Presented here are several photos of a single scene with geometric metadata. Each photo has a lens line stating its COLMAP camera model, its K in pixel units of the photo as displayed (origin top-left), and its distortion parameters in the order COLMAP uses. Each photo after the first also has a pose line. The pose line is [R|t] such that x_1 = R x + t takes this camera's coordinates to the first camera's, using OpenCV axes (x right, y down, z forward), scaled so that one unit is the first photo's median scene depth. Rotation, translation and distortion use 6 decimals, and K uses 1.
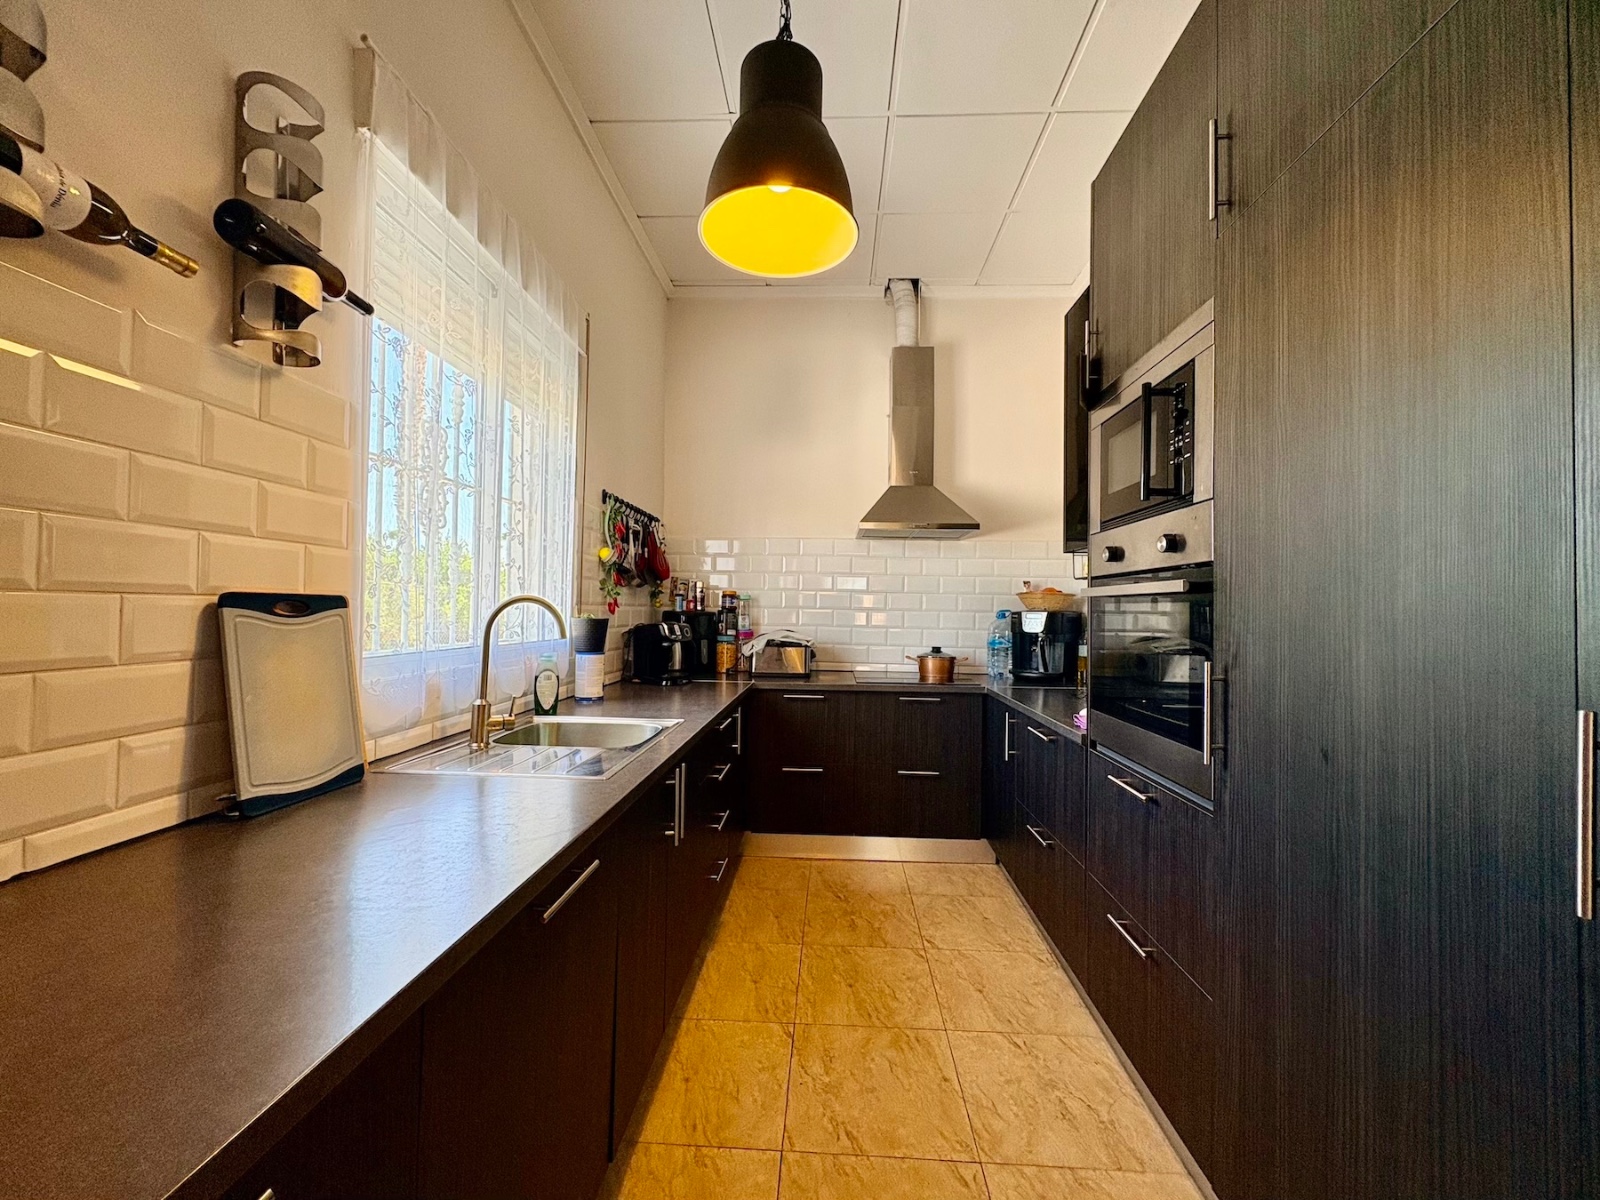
lens RADIAL K [[635.5, 0, 788.9], [0, 635.5, 595.8], [0, 0, 1]] dist [0.000870, 0.000785]
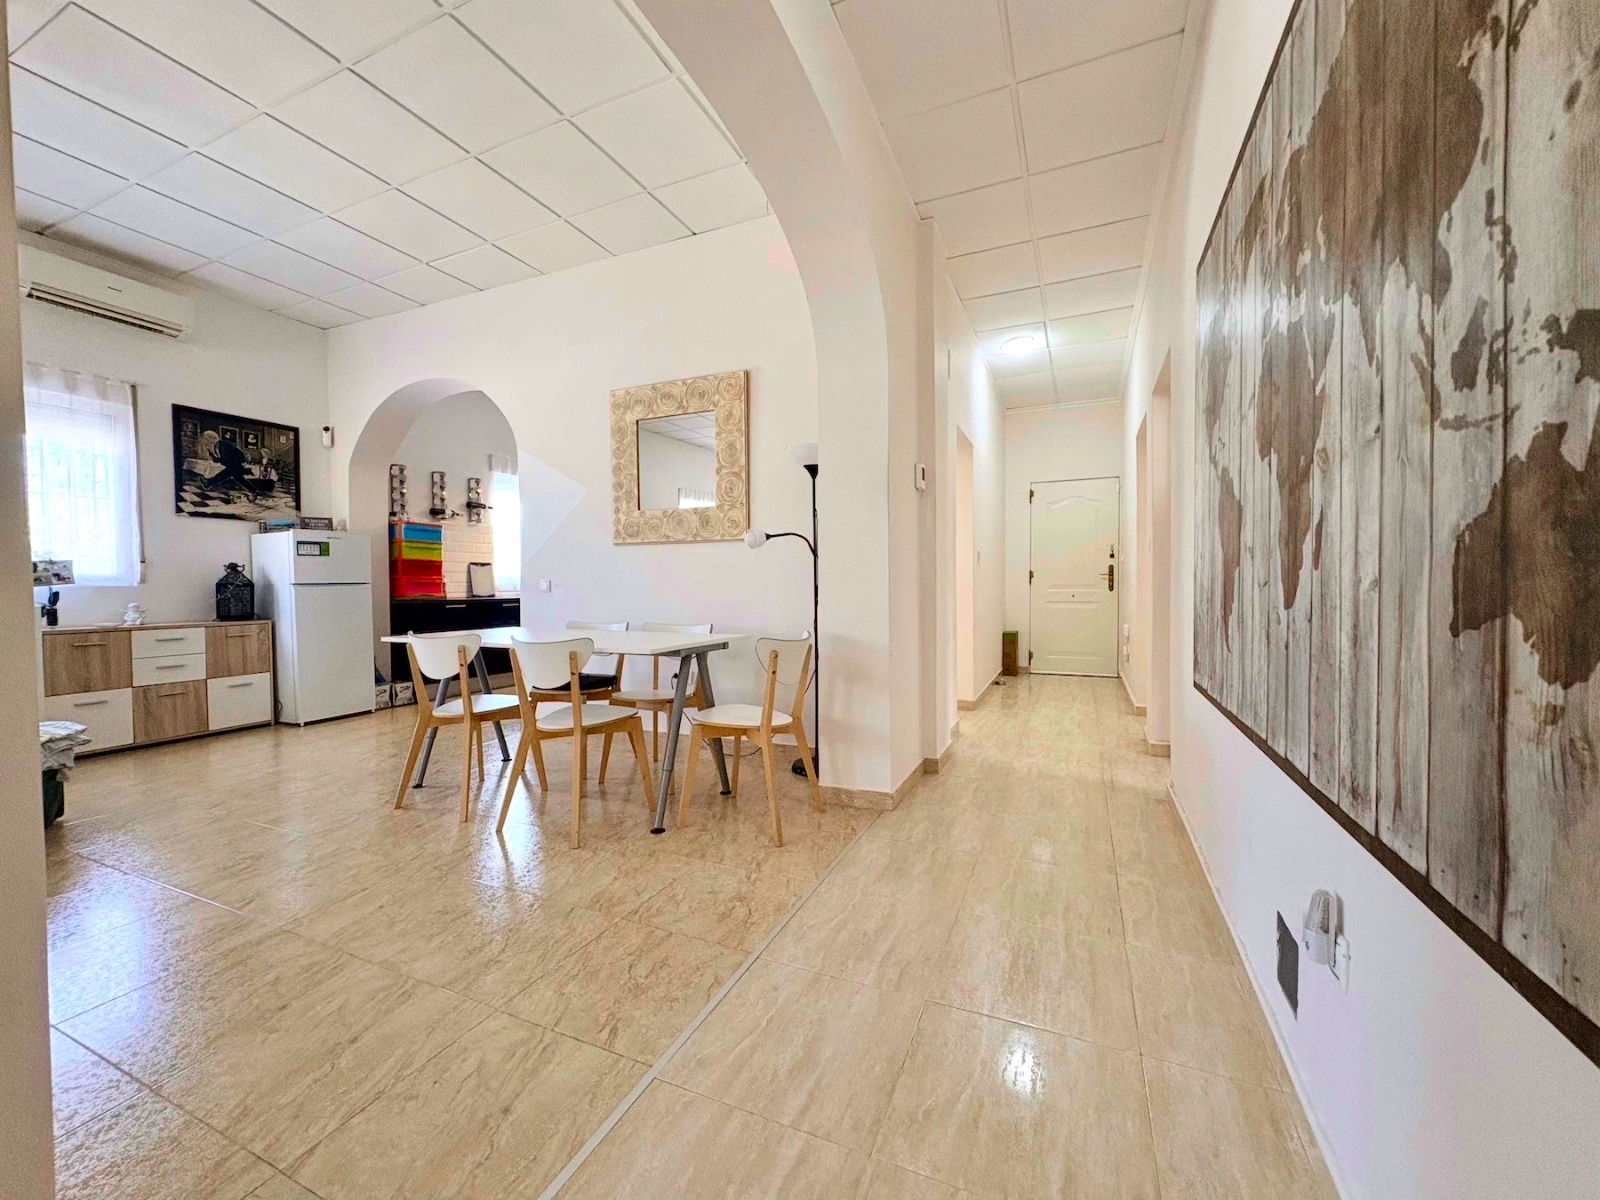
lens RADIAL K [[635.5, 0, 797.6], [0, 635.5, 598.4], [0, 0, 1]] dist [0.000870, 0.000785]
pose [[0.939659, -0.016176, -0.341730, 1.630616], [0.030075, 0.998920, 0.035413, 0.085528], [0.340789, -0.043554, 0.939131, -1.450155]]
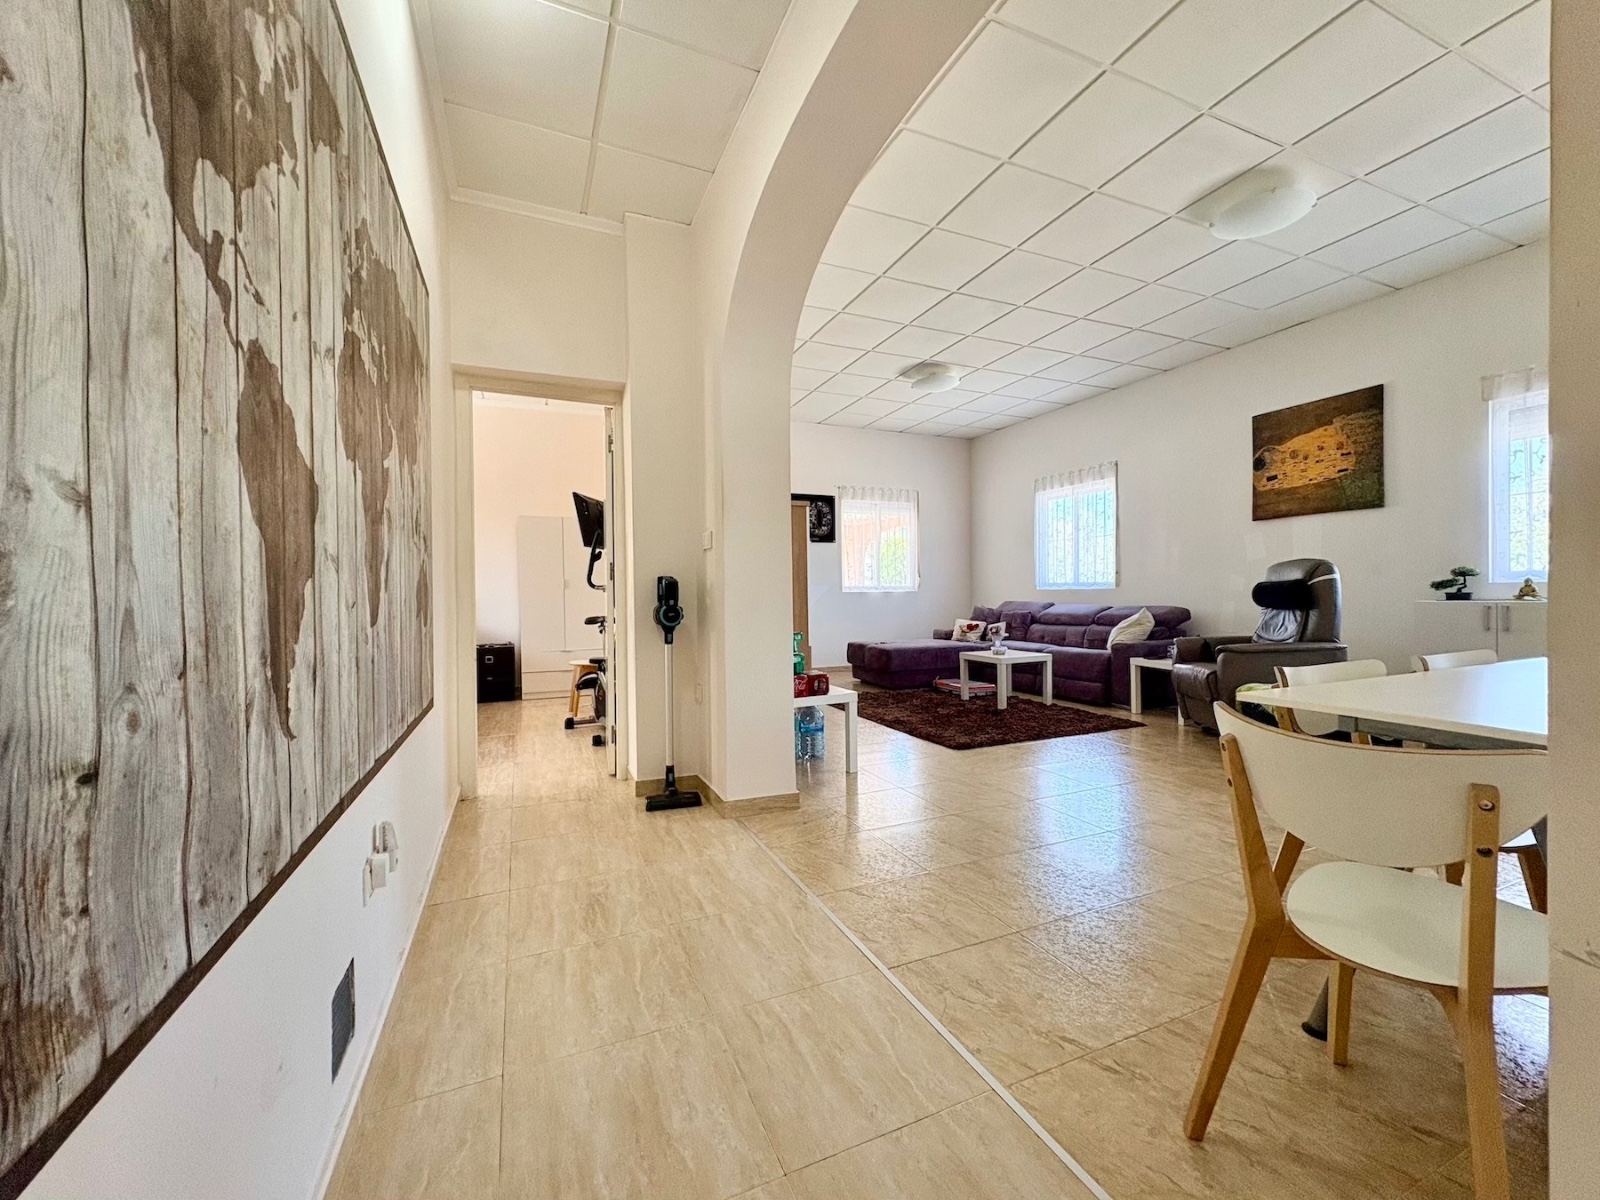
lens RADIAL K [[635.5, 0, 793.4], [0, 635.5, 598.7], [0, 0, 1]] dist [0.000870, 0.000785]
pose [[-0.891747, -0.003368, -0.452522, 1.731026], [0.005368, 0.999823, -0.018020, 0.107480], [0.452503, -0.018498, -0.891571, -0.369579]]
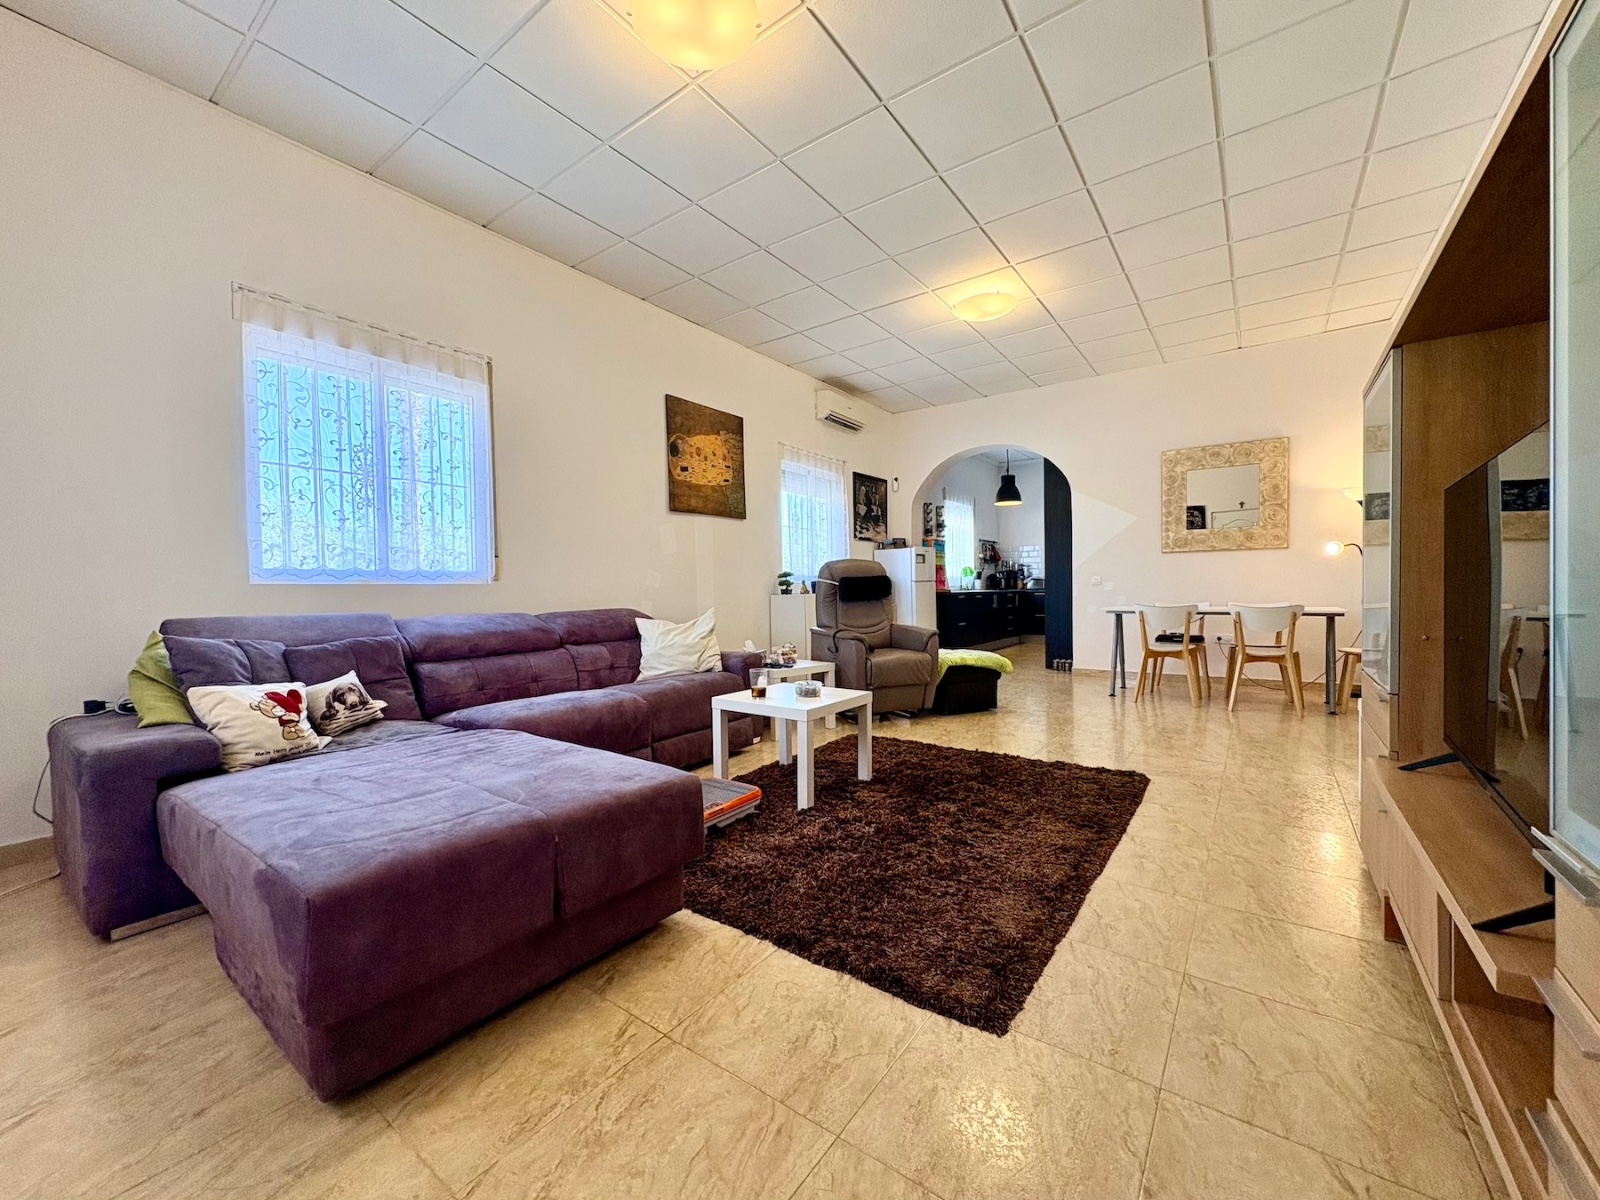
lens RADIAL K [[635.5, 0, 798.9], [0, 635.5, 598.2], [0, 0, 1]] dist [0.000870, 0.000785]
pose [[0.847778, -0.020993, -0.529936, 0.801358], [0.040051, 0.998897, 0.024501, 0.053646], [0.528837, -0.041996, 0.847684, -2.821536]]
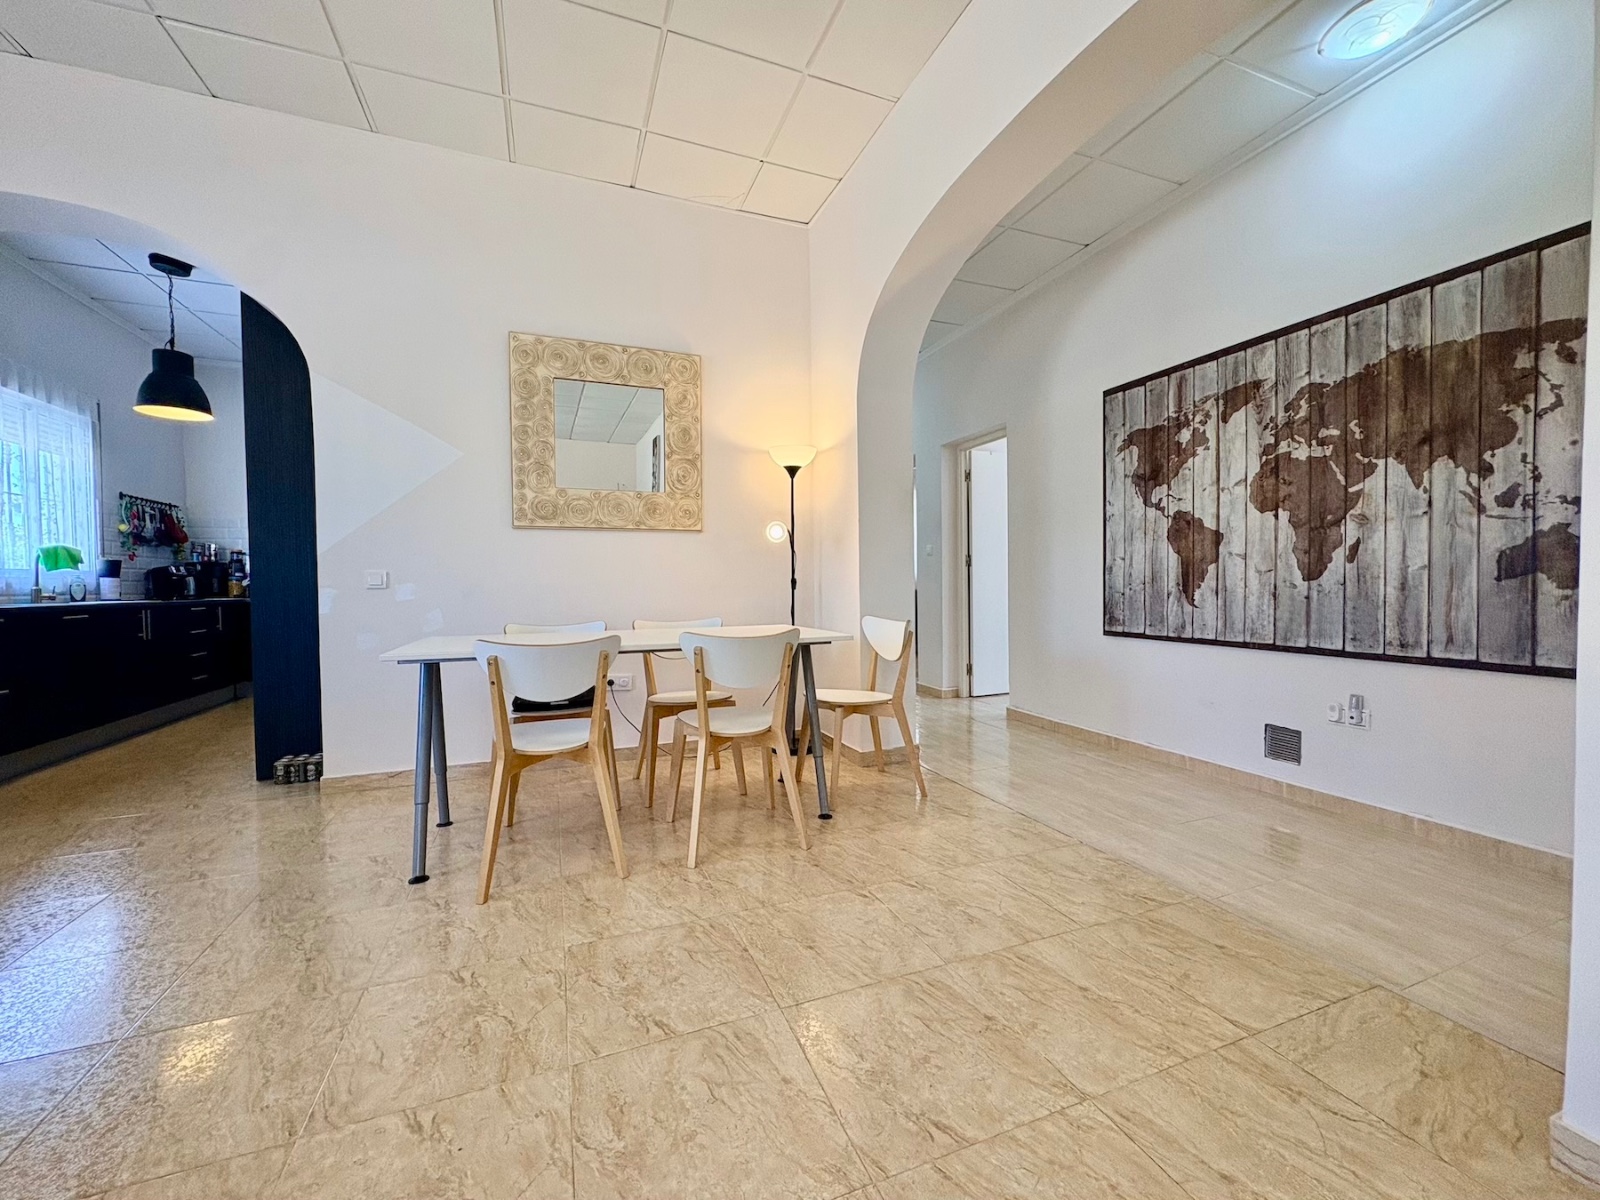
lens RADIAL K [[635.5, 0, 799.0], [0, 635.5, 599.3], [0, 0, 1]] dist [0.000870, 0.000785]
pose [[0.903363, -0.037917, 0.427197, 0.670038], [0.017989, 0.998557, 0.050590, 0.082286], [-0.428499, -0.038016, 0.902742, -1.481995]]
